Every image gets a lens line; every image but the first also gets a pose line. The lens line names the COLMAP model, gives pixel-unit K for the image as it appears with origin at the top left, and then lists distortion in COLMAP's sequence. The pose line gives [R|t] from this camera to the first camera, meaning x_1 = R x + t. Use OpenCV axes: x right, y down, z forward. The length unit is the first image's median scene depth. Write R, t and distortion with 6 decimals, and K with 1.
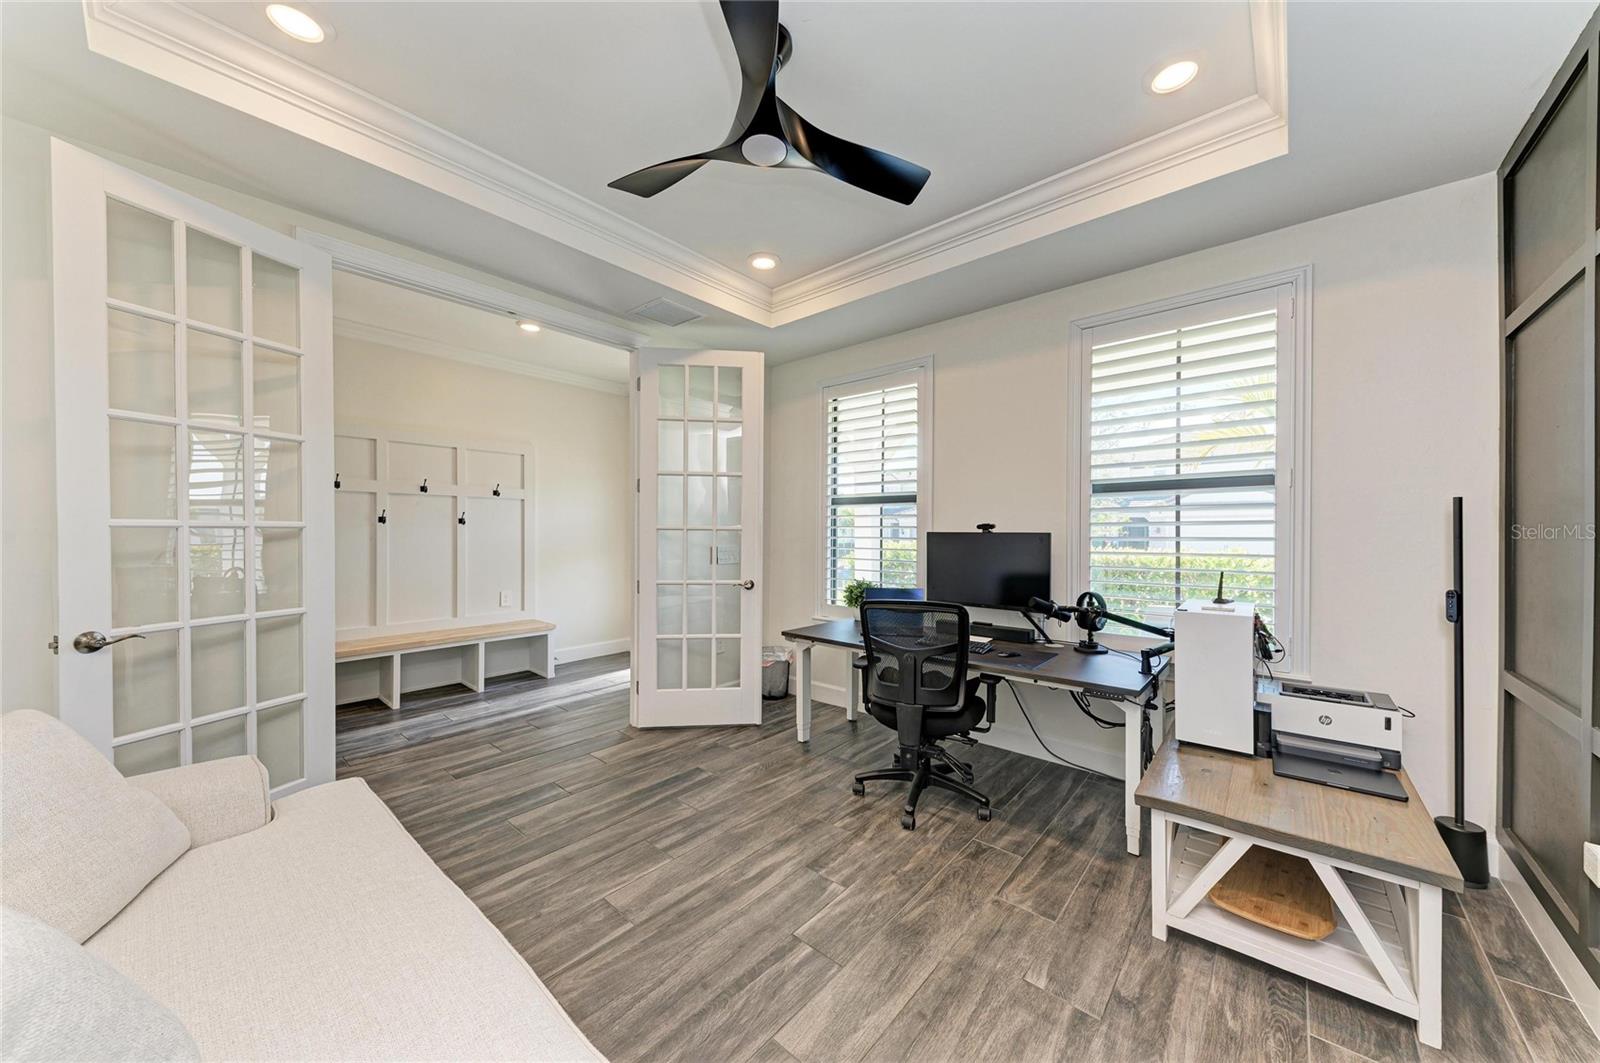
lens RADIAL K [[570.2, 0, 811.8], [0, 570.2, 537.0], [0, 0, 1]] dist [0.014869, 0.000088]
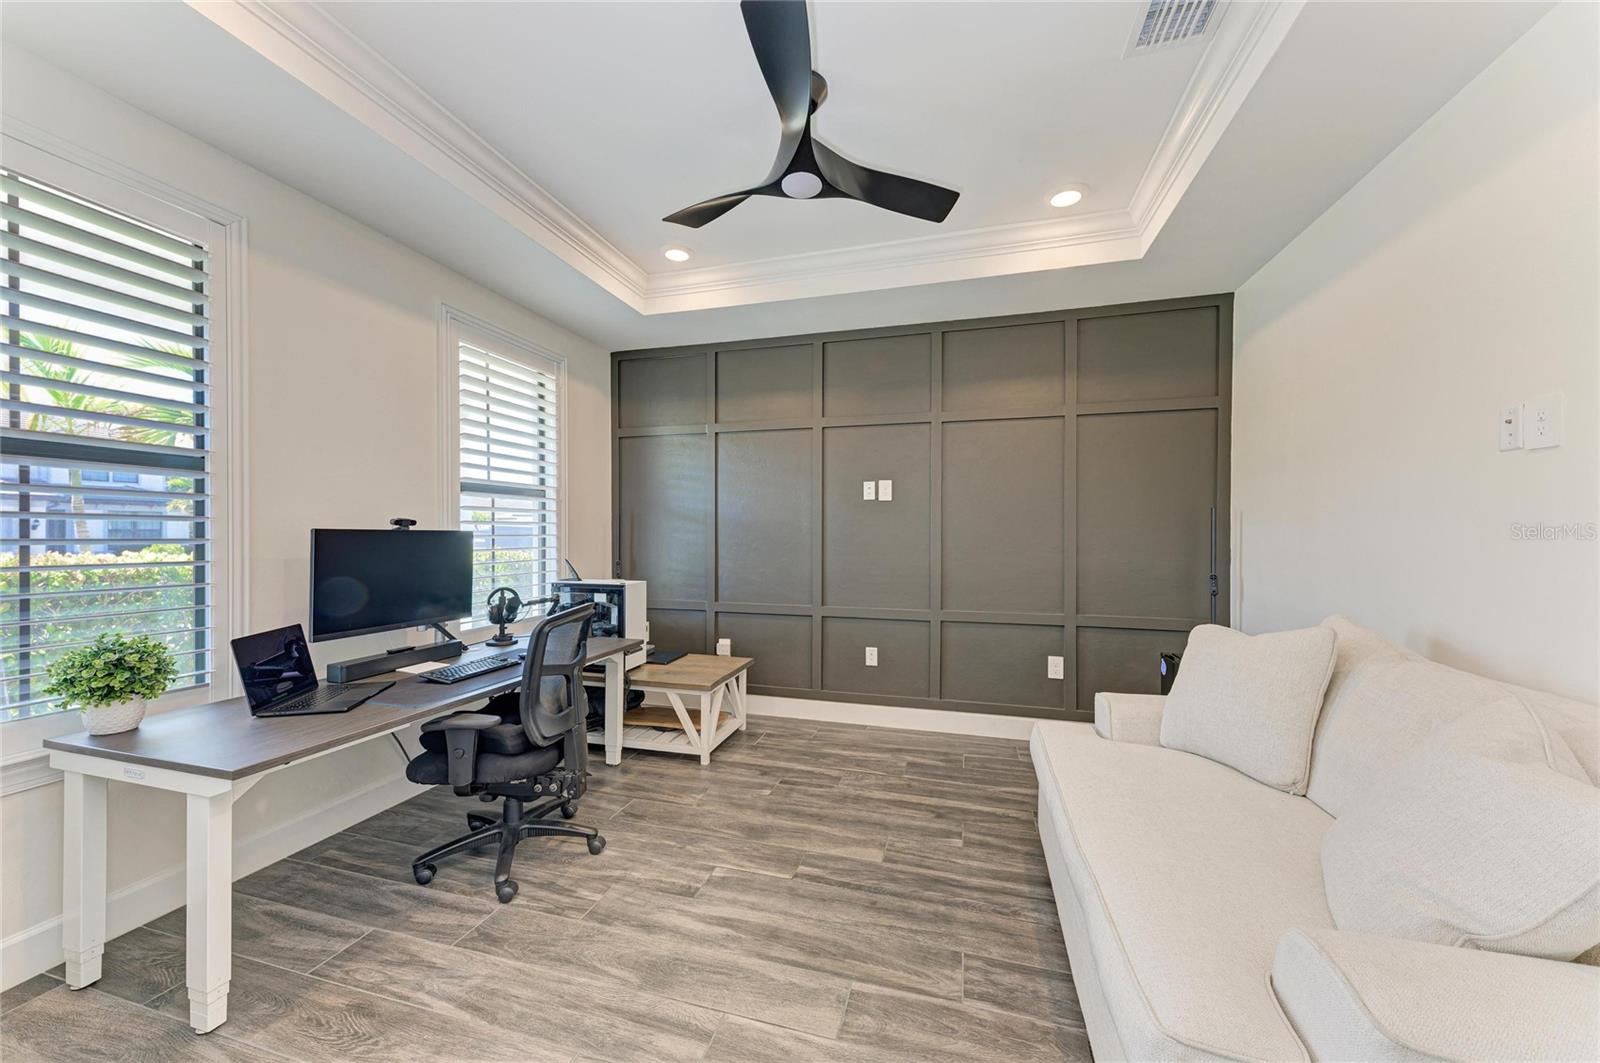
lens RADIAL K [[570.2, 0, 806.3], [0, 570.2, 530.4], [0, 0, 1]] dist [0.014869, 0.000088]
pose [[-0.422624, 0.001802, 0.906303, -0.811778], [0.004299, 0.999991, 0.000017, -0.006781], [-0.906295, 0.003903, -0.422628, 1.083692]]
